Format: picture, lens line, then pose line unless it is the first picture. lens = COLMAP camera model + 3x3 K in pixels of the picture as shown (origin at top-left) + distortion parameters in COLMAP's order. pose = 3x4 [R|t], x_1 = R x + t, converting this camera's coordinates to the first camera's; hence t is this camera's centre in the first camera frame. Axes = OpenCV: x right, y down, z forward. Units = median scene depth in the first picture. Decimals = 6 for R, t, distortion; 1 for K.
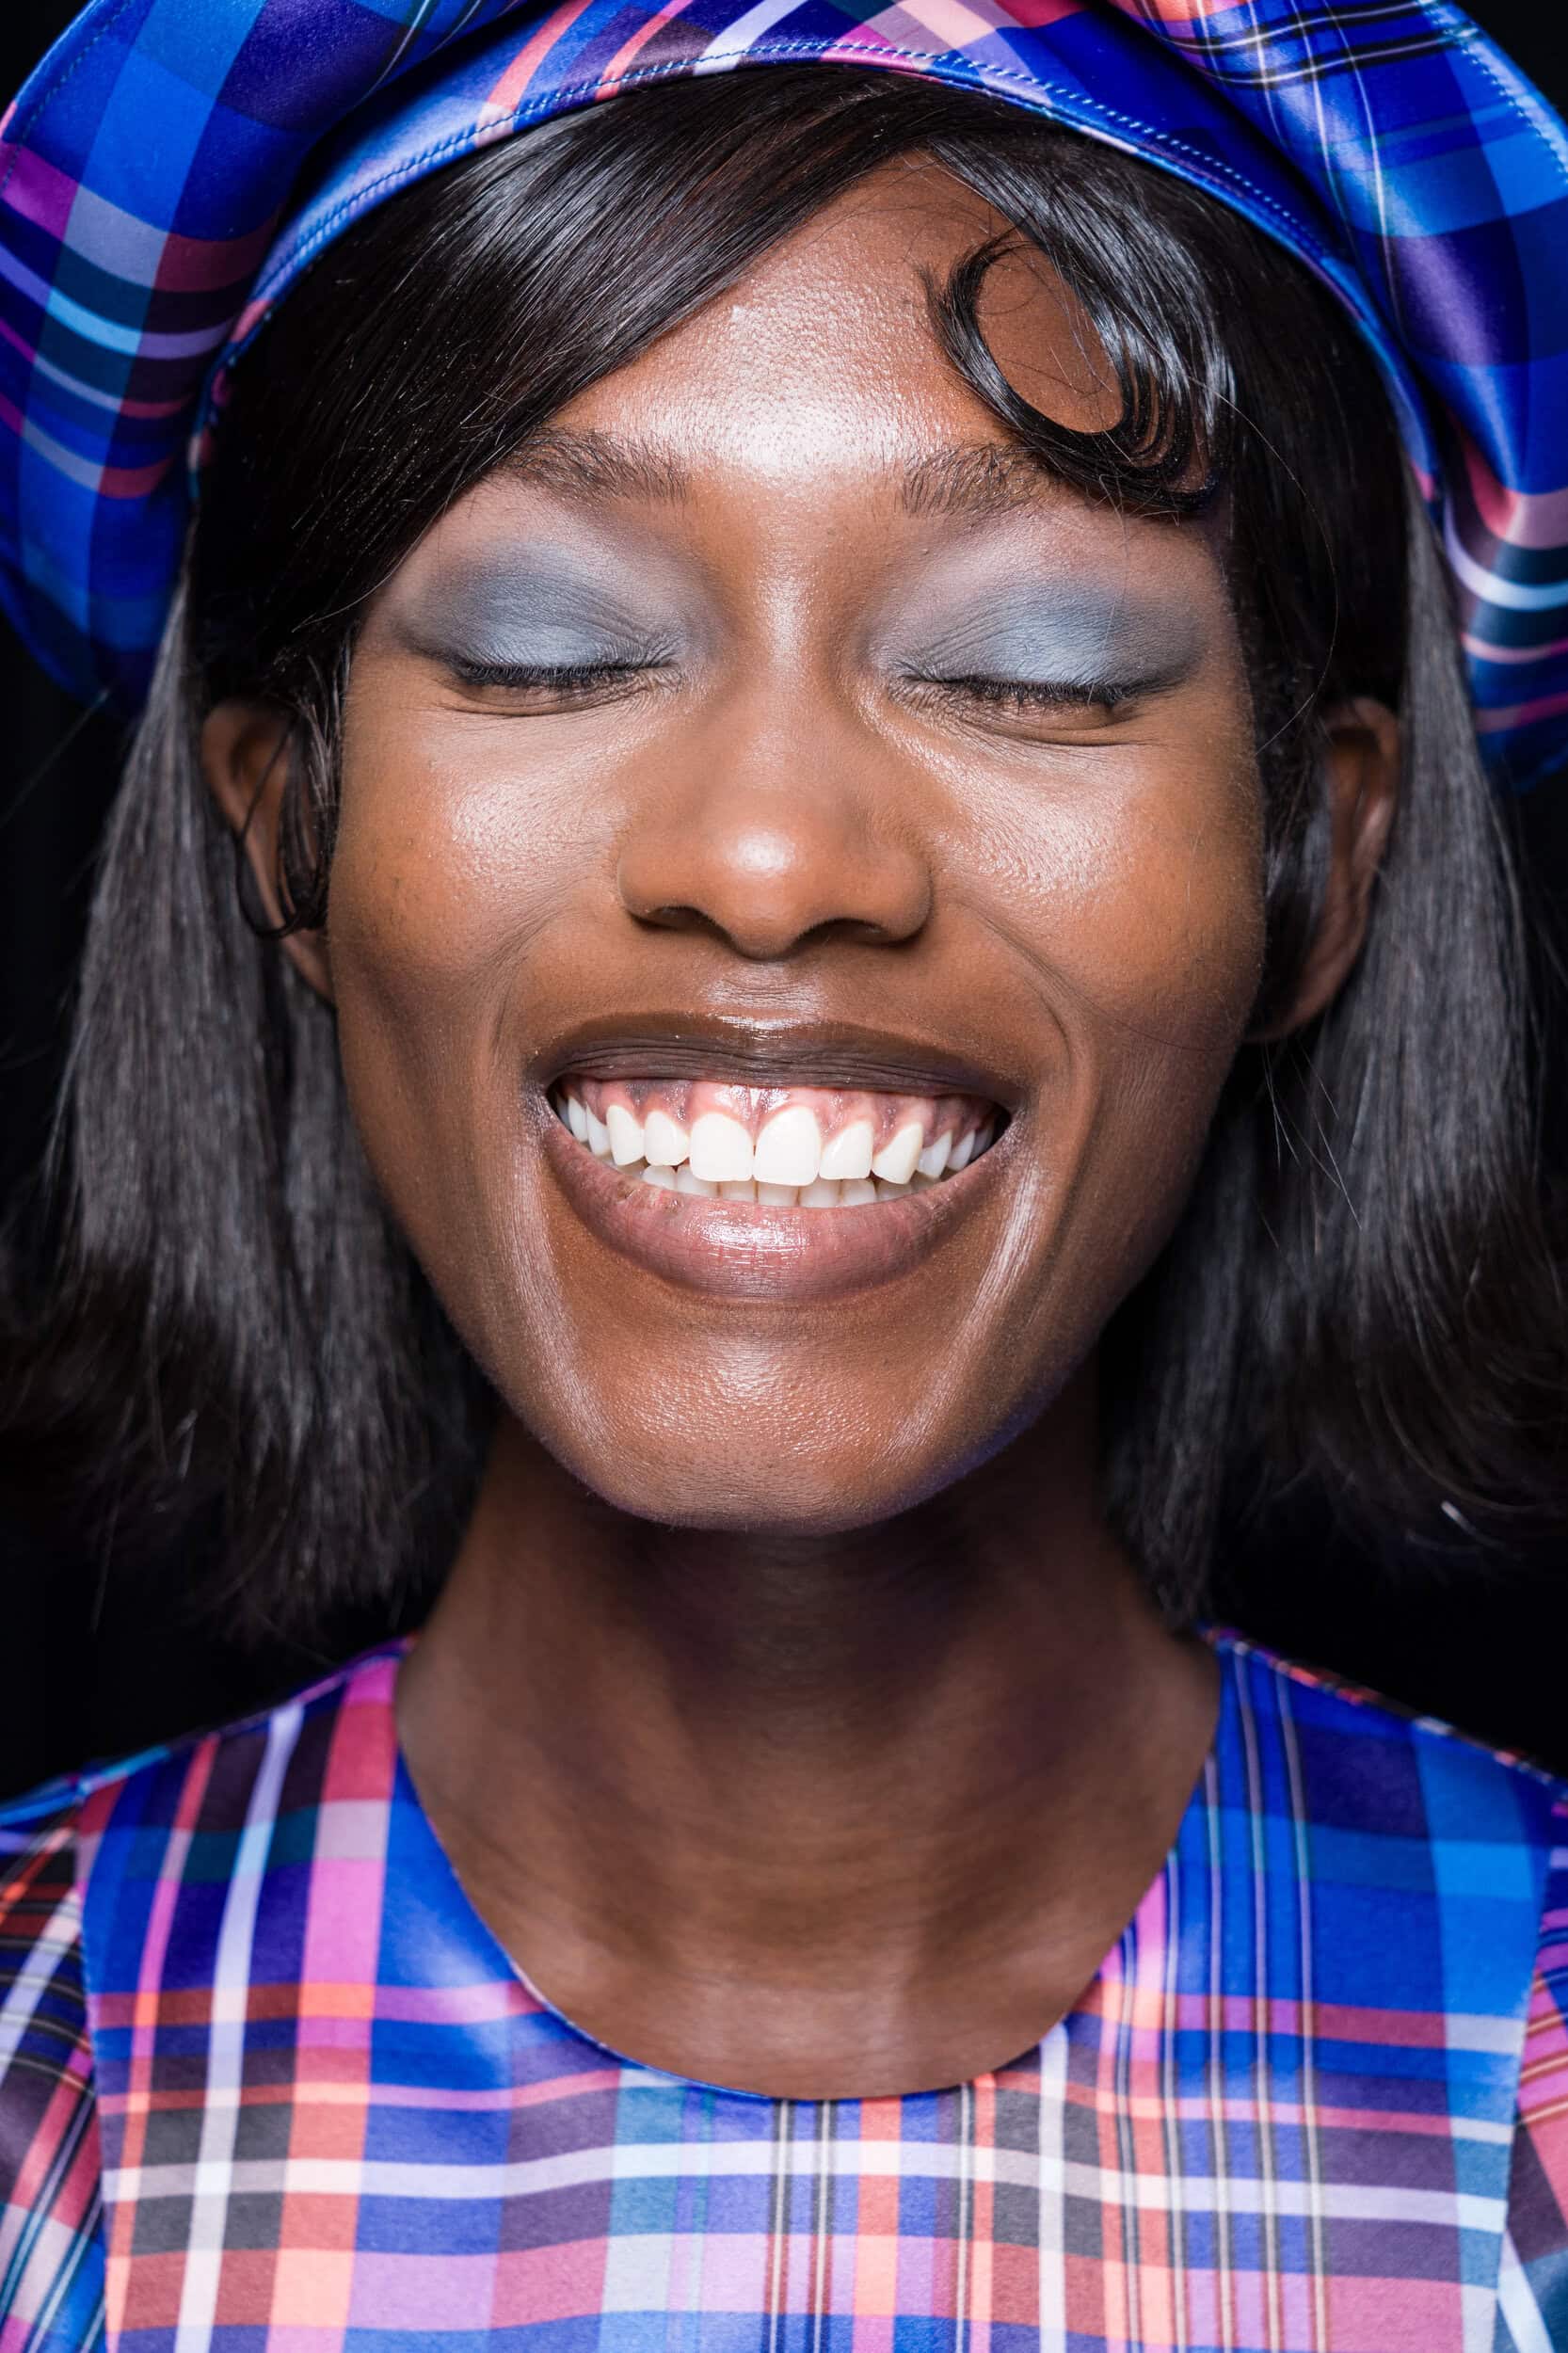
lens RADIAL K [[4436.2, 0, 785.2], [0, 4436.2, 1348.5], [0, 0, 1]] dist [0.003393, -0.076782]
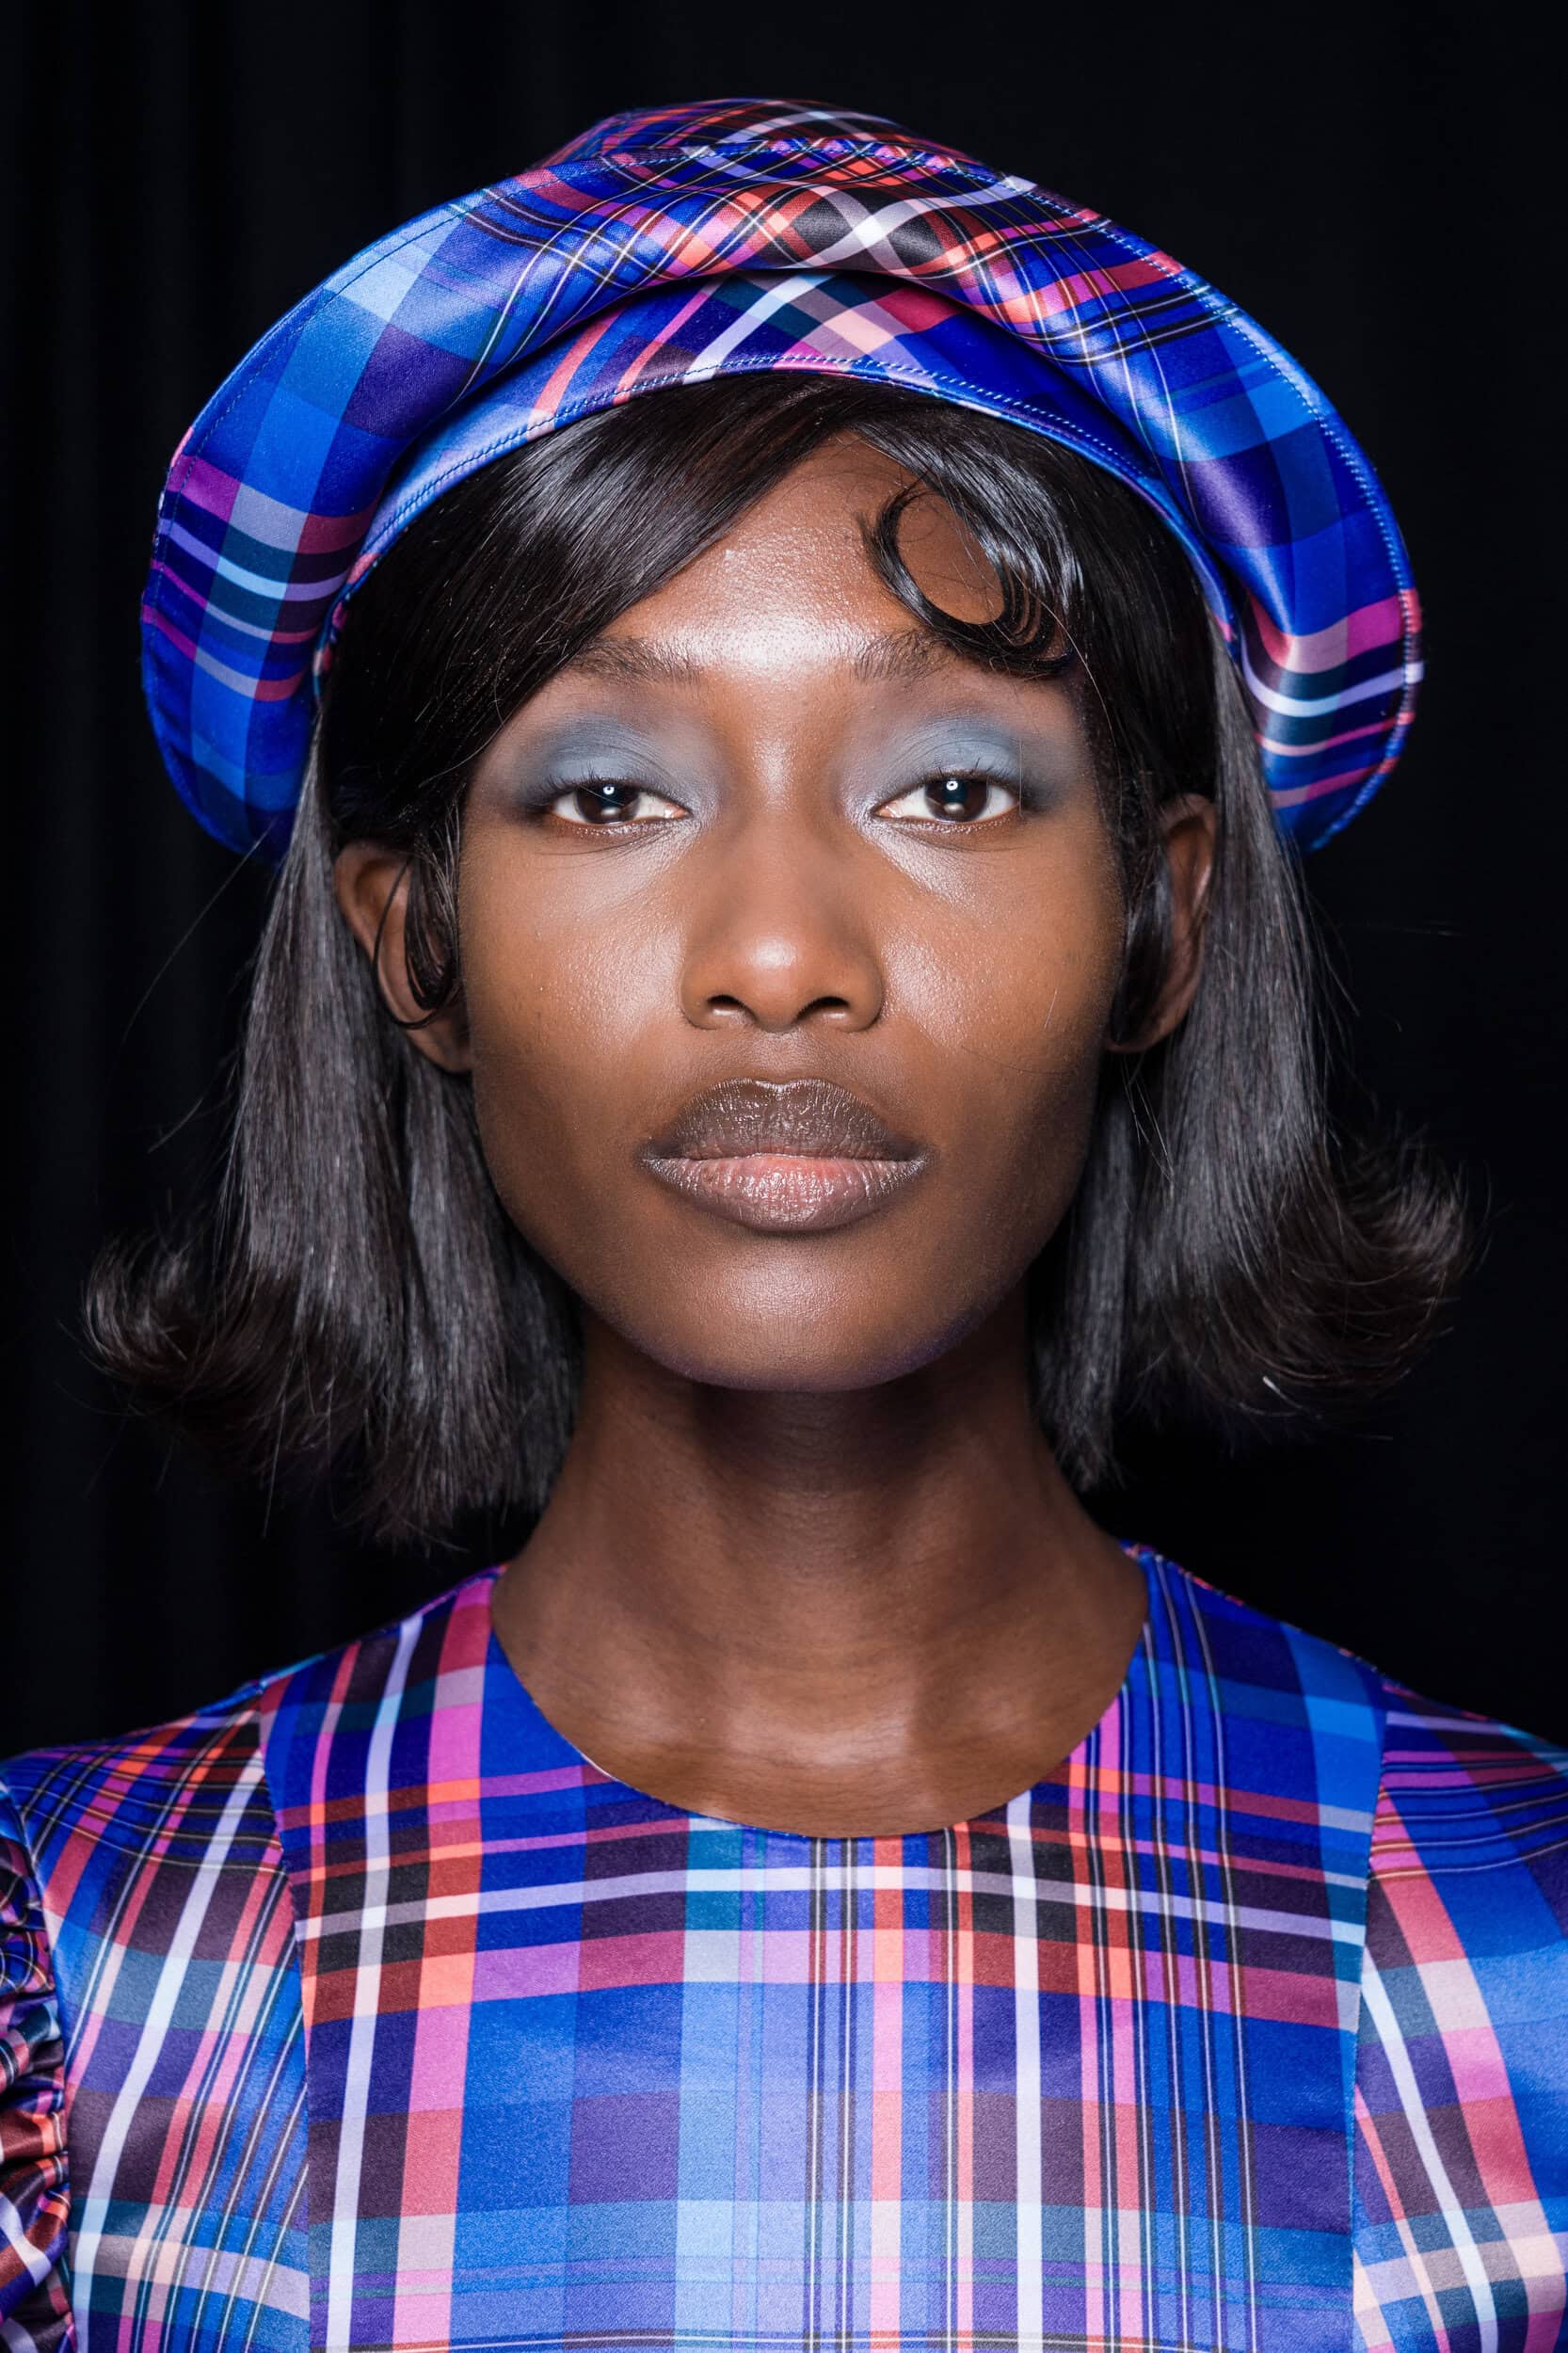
lens RADIAL K [[4406.3, 0, 784.0], [0, 4406.3, 1176.5], [0, 0, 1]] dist [-0.022863, -0.032667]
pose [[0.997542, -0.064924, 0.026351, -0.040674], [0.066170, 0.996578, -0.049535, 0.033165], [-0.023045, 0.051157, 0.998425, -0.370217]]
